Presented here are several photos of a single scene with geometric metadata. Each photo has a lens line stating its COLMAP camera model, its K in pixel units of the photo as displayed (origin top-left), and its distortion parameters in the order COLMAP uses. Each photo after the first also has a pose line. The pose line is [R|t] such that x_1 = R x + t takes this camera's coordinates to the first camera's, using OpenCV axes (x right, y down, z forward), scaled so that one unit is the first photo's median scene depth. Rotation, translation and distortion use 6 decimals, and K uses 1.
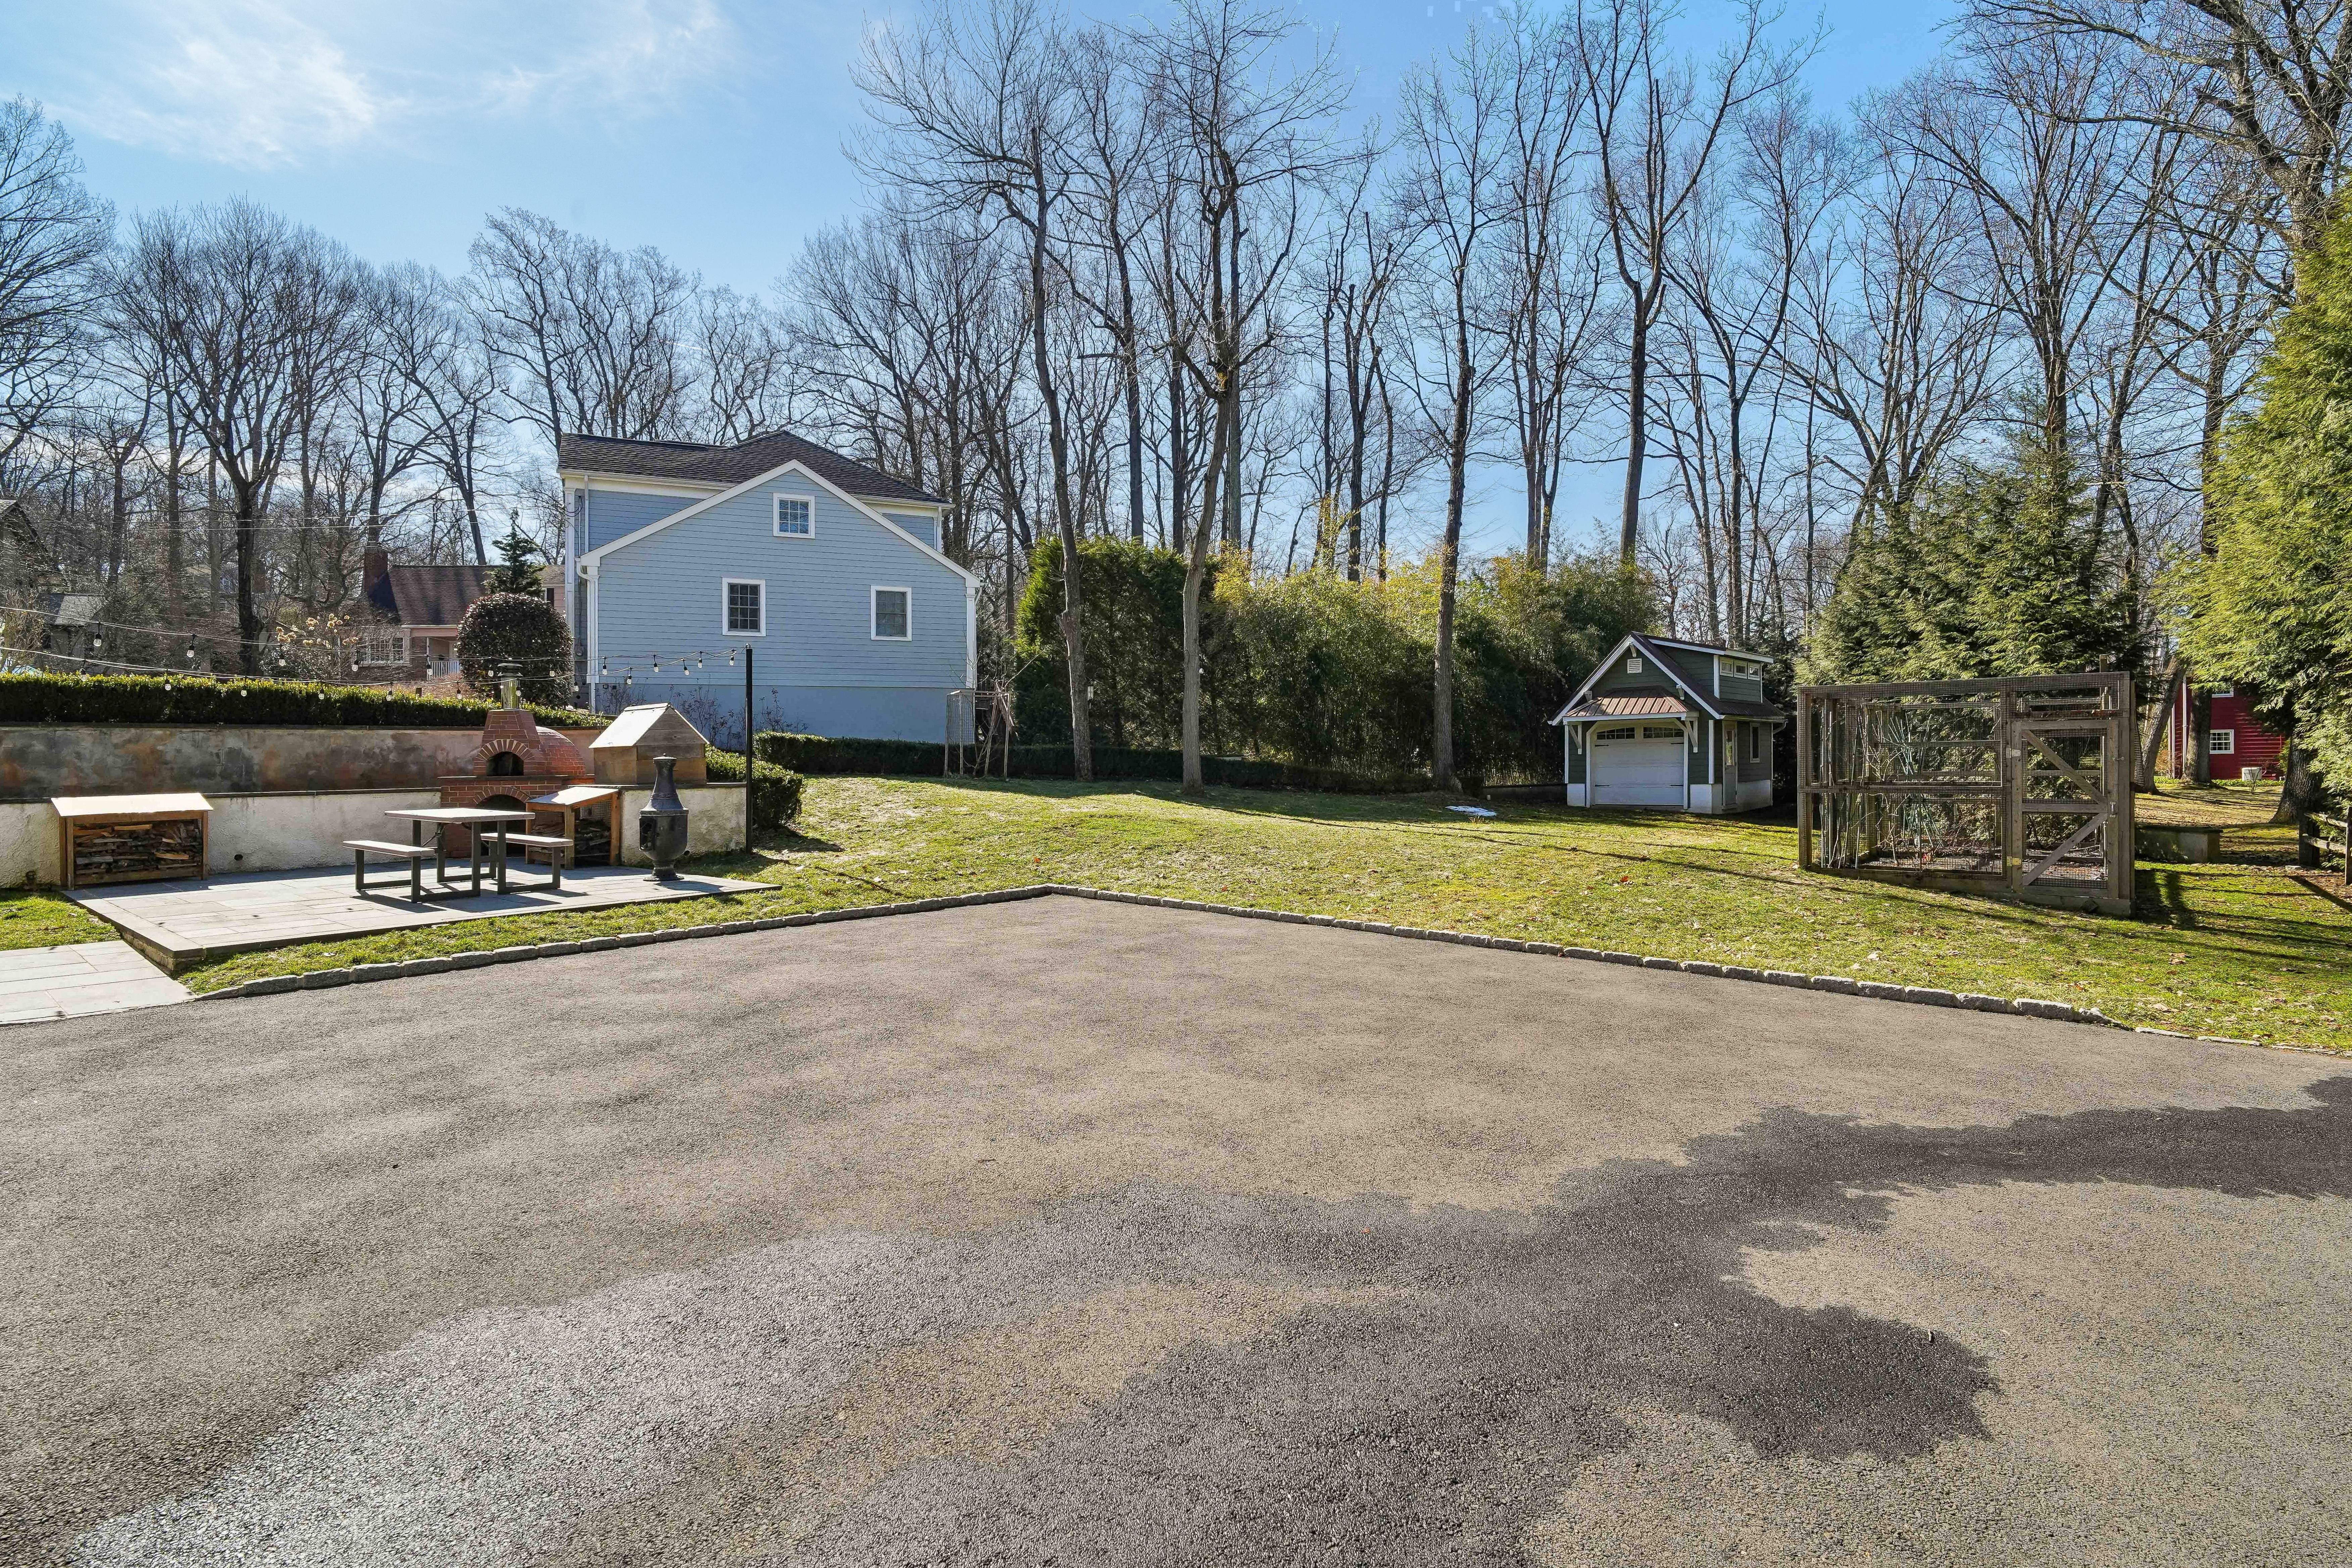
lens RADIAL K [[1130.3, 0, 1177.7], [0, 1130.3, 738.8], [0, 0, 1]] dist [-0.002253, -0.001545]
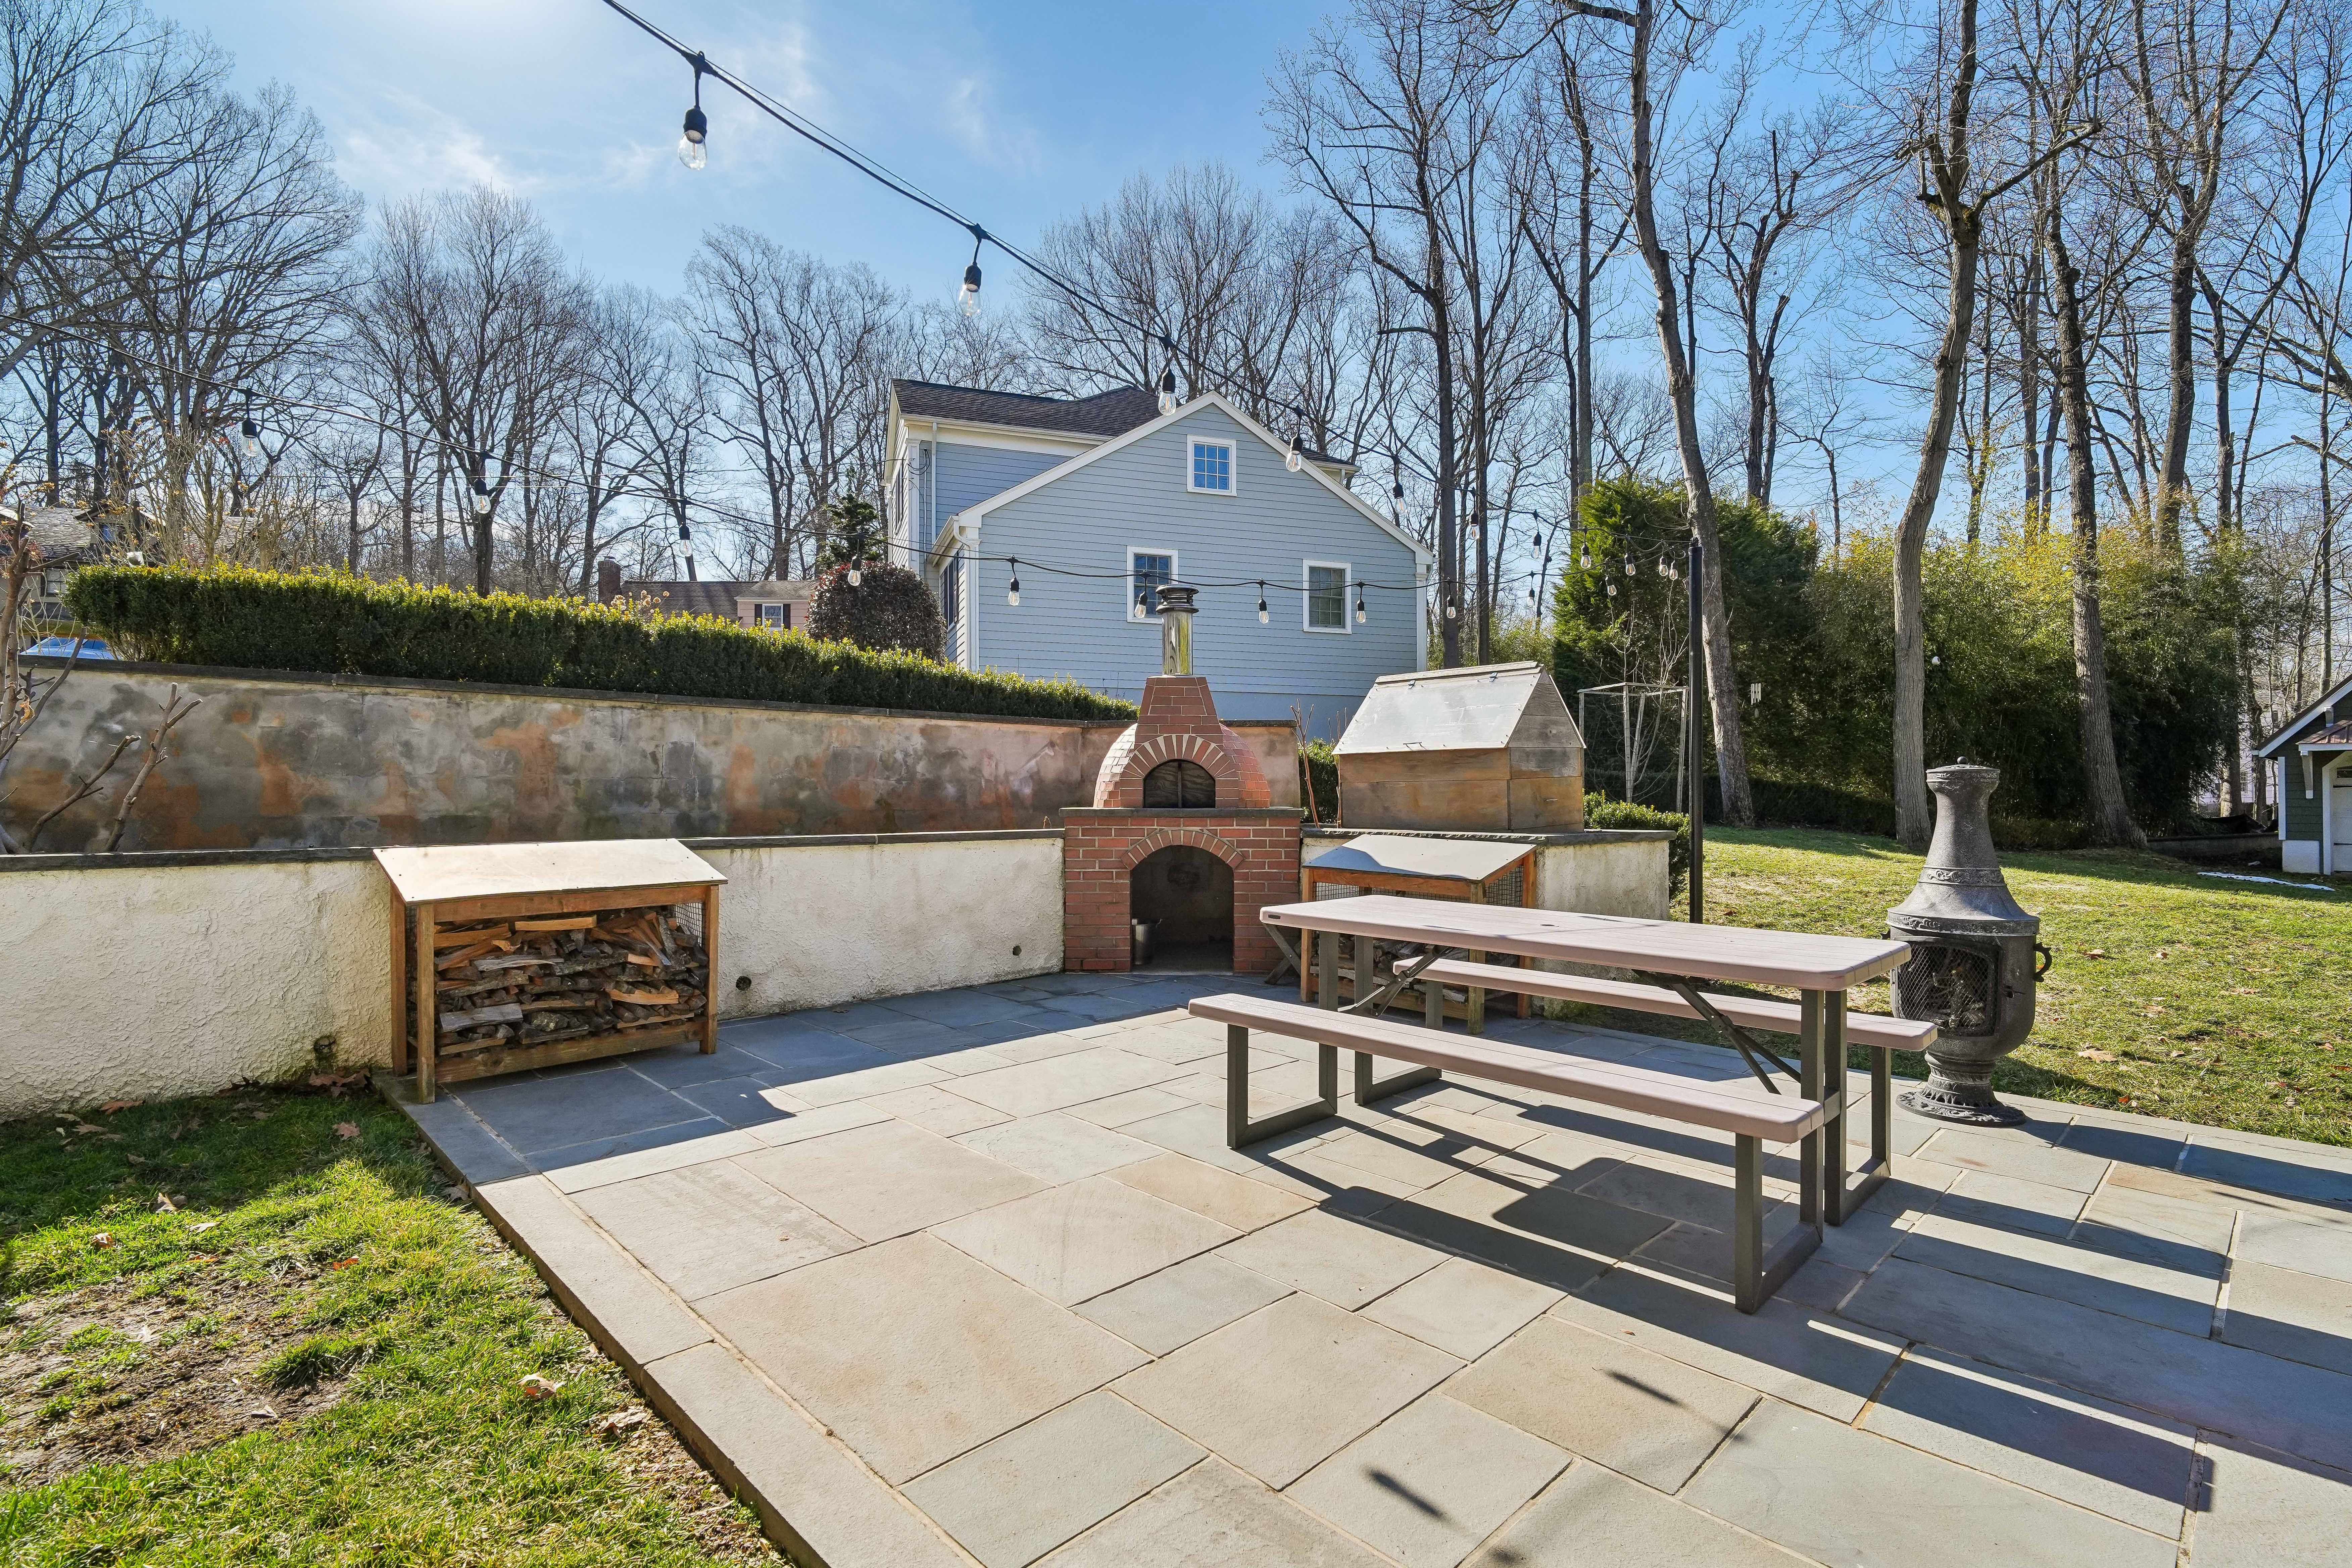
lens RADIAL K [[1099.5, 0, 1174.5], [0, 1099.5, 780.9], [0, 0, 1]] dist [0.003915, -0.007881]
pose [[0.994326, 0.012327, -0.105662, -0.267831], [-0.012108, 0.999923, 0.002716, 0.009765], [0.105688, -0.001421, 0.994398, 0.254609]]
